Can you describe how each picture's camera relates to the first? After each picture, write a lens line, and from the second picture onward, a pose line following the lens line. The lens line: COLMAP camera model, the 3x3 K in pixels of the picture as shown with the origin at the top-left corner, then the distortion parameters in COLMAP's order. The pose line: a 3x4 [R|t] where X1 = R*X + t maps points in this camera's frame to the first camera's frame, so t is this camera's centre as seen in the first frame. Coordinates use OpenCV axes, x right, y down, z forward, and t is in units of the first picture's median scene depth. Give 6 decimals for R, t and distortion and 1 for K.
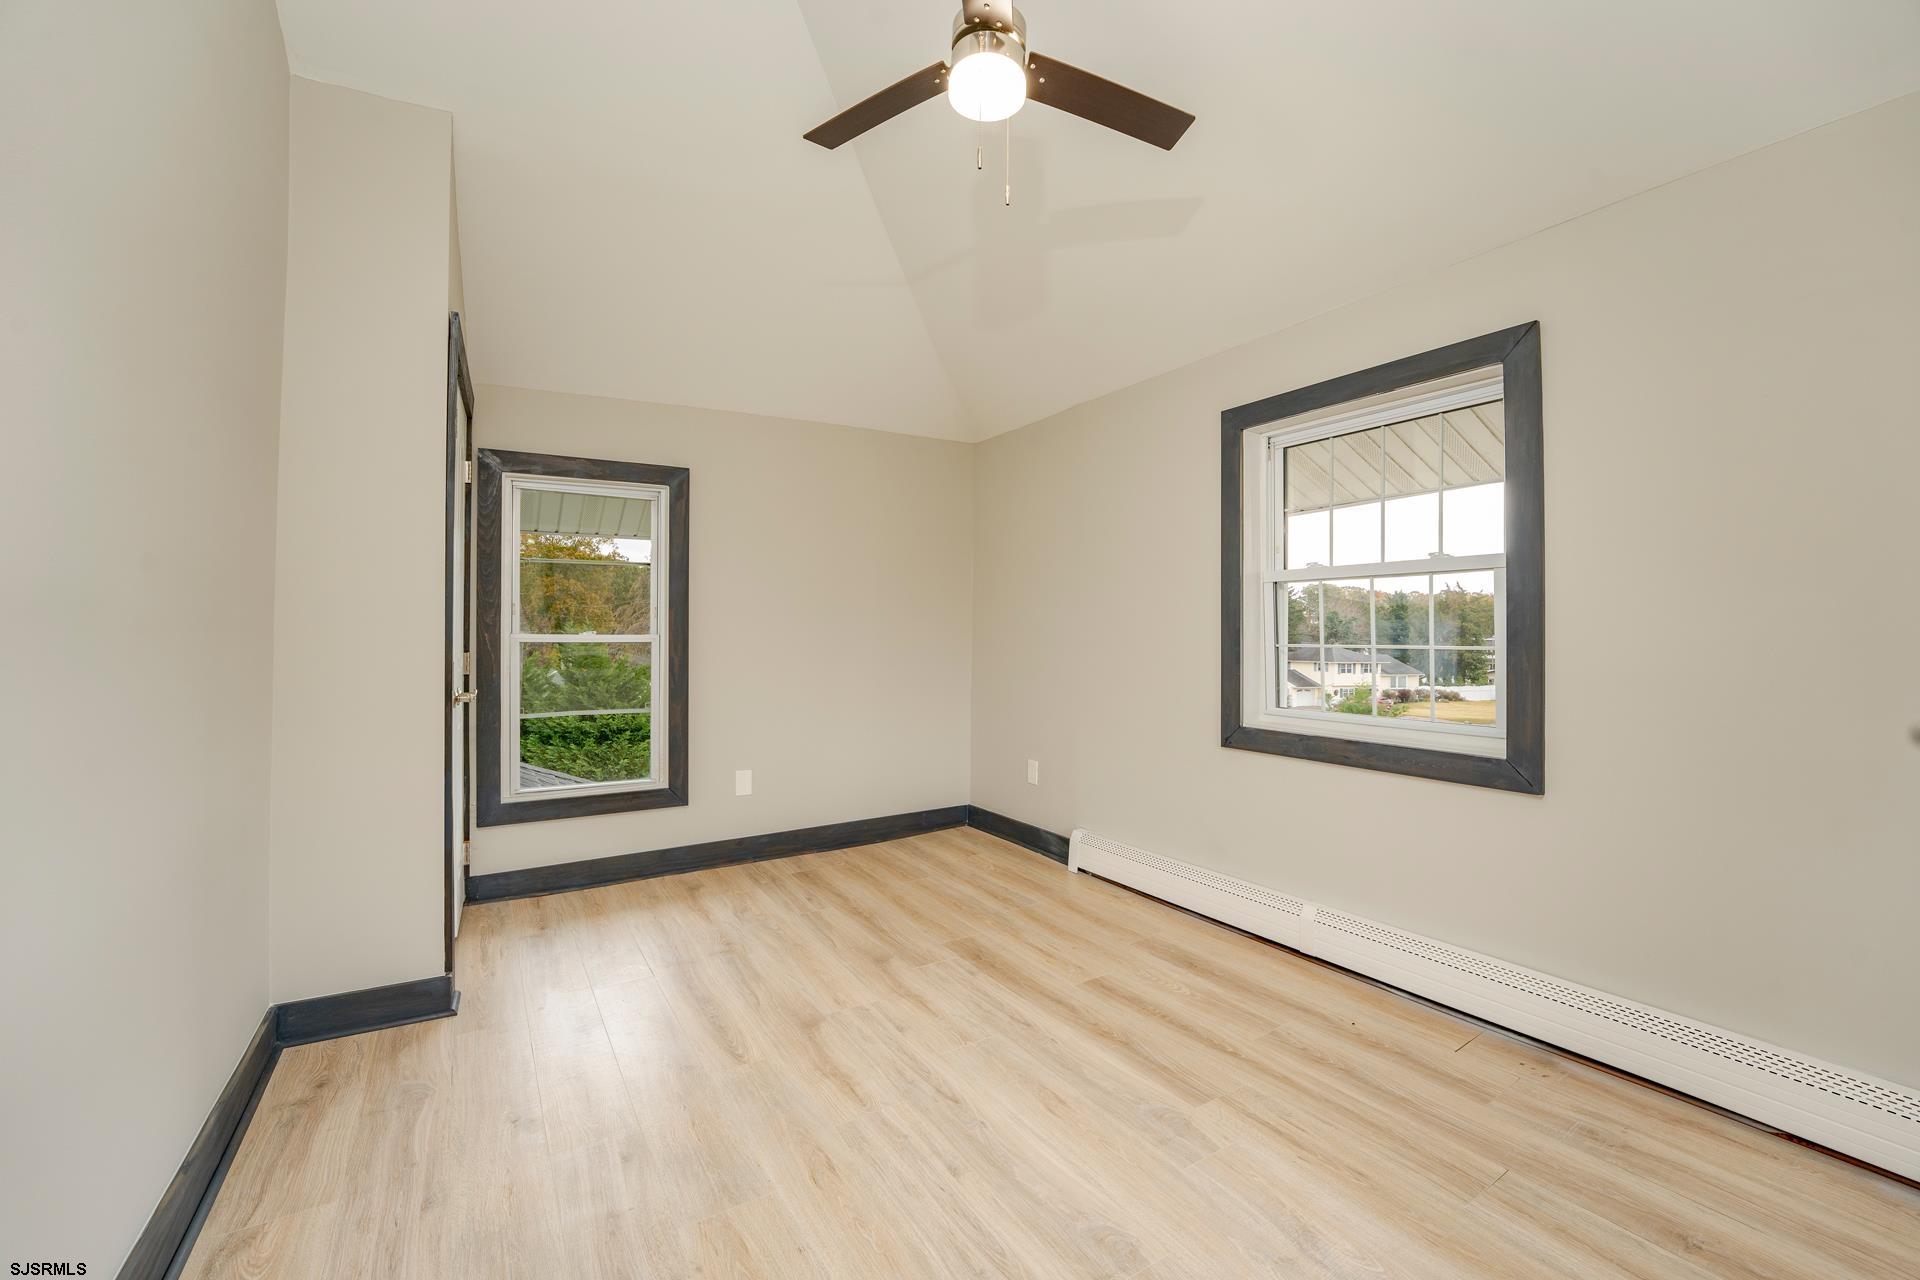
lens RADIAL K [[786.9, 0, 946.3], [0, 786.9, 638.5], [0, 0, 1]] dist [-0.018397, 0.000792]
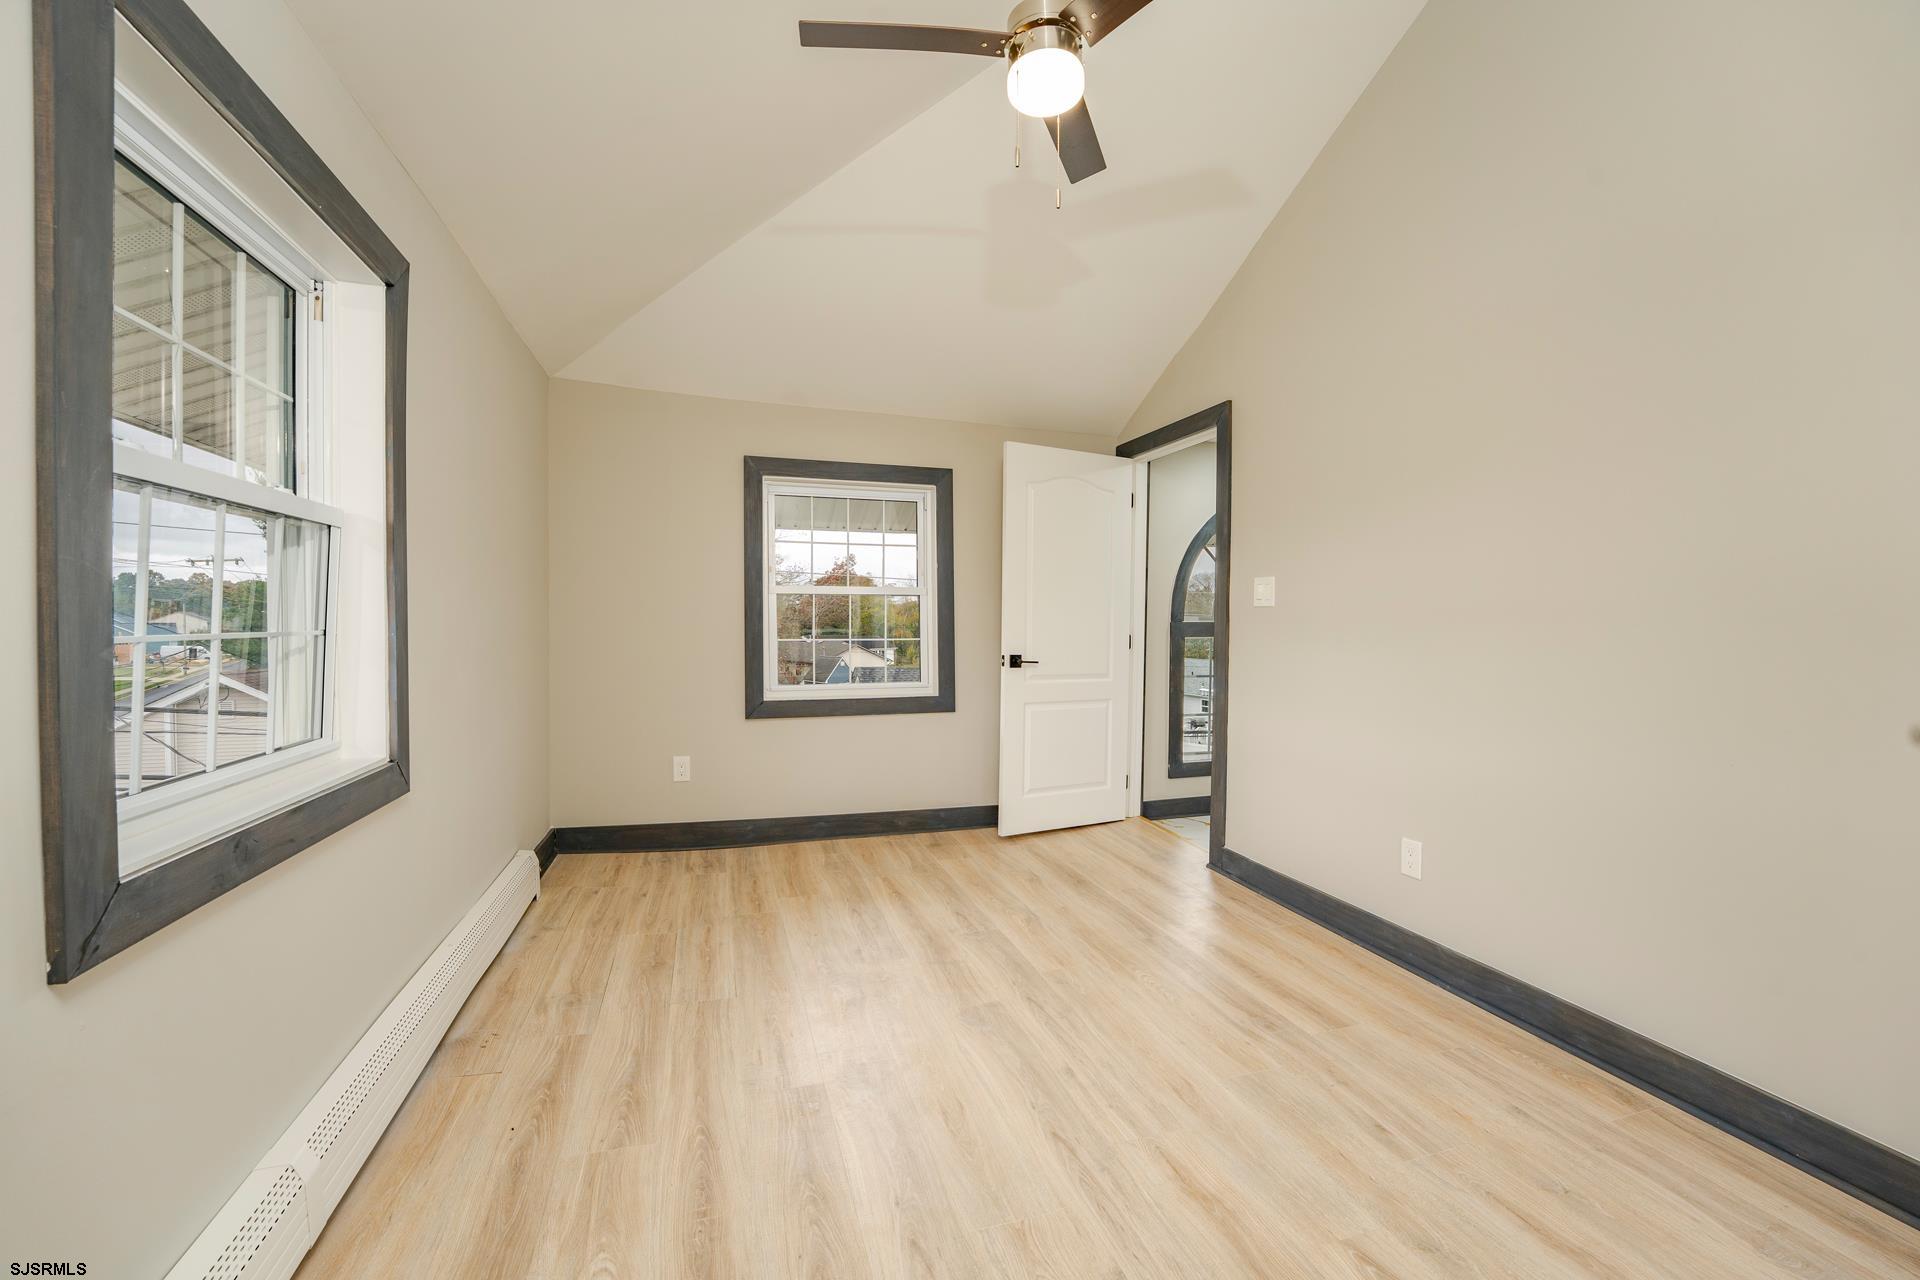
lens RADIAL K [[786.9, 0, 963.8], [0, 786.9, 630.6], [0, 0, 1]] dist [-0.018397, 0.000792]
pose [[-0.973847, -0.014706, 0.226727, -0.083371], [-0.011850, 0.999832, 0.013951, -0.008147], [-0.226895, 0.010900, -0.973858, 1.943280]]
